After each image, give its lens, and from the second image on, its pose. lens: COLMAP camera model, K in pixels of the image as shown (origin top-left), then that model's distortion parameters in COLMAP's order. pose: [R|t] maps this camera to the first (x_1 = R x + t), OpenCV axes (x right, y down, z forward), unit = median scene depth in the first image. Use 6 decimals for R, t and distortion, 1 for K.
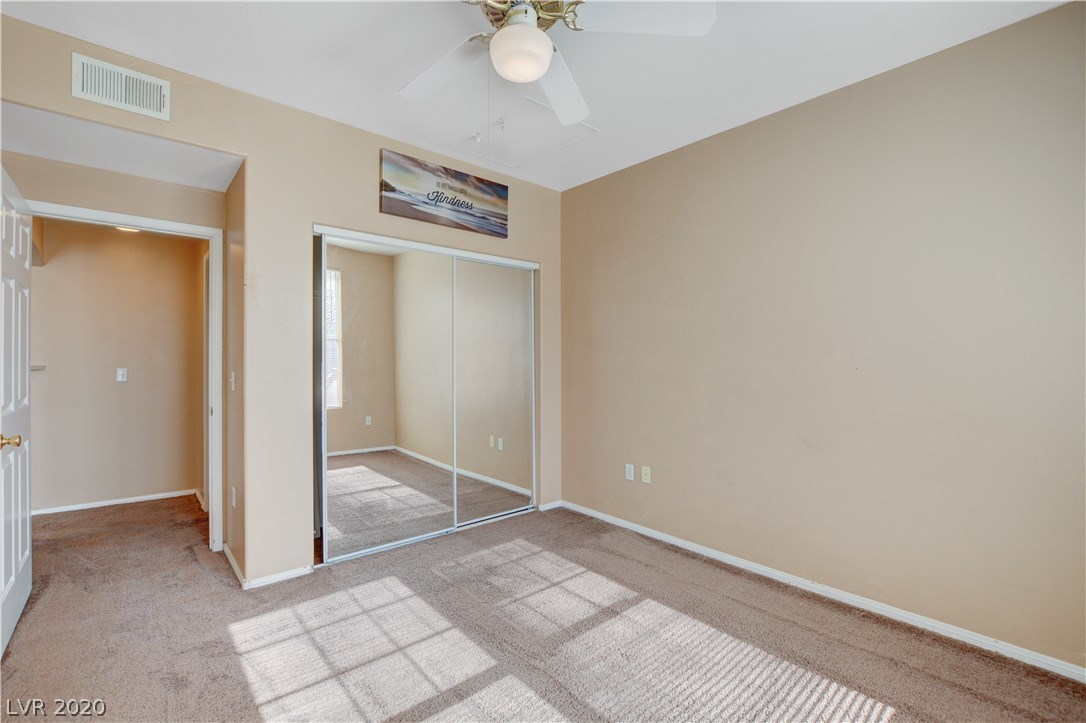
lens RADIAL K [[479.8, 0, 537.8], [0, 479.8, 363.3], [0, 0, 1]] dist [-0.018812, 0.000920]
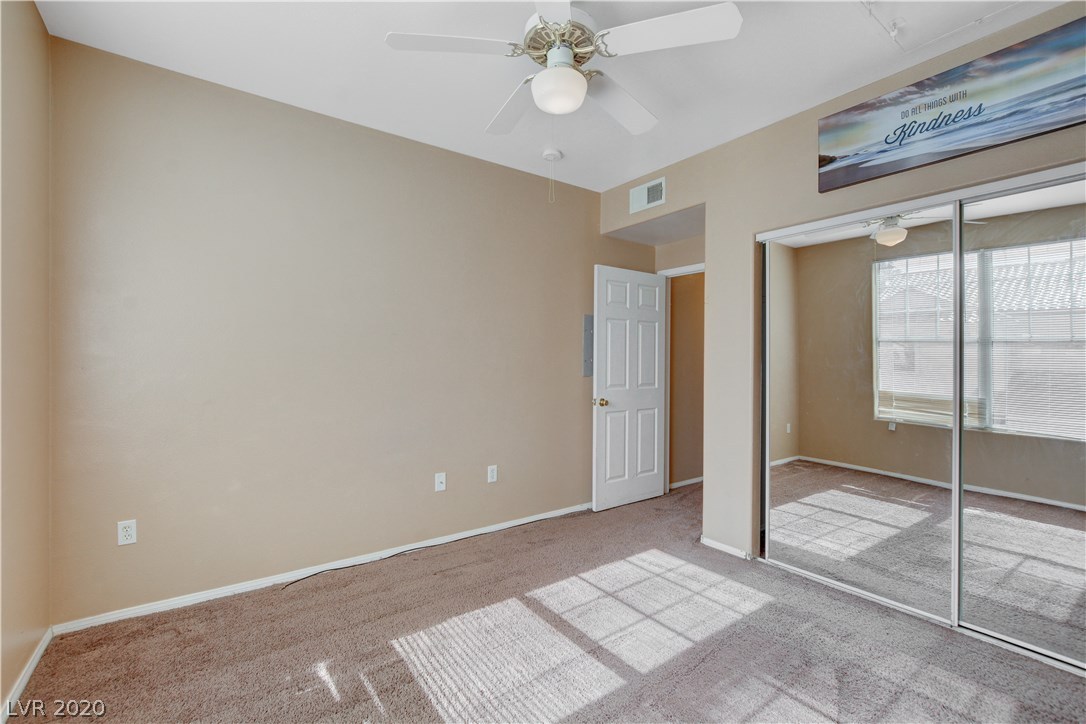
lens RADIAL K [[473.4, 0, 534.5], [0, 473.4, 367.2], [0, 0, 1]] dist [-0.008512, 0.001208]
pose [[-0.096618, 0.009217, -0.995279, 0.586268], [-0.007936, 0.999918, 0.010030, -0.003018], [0.995290, 0.008868, -0.096537, 0.571134]]
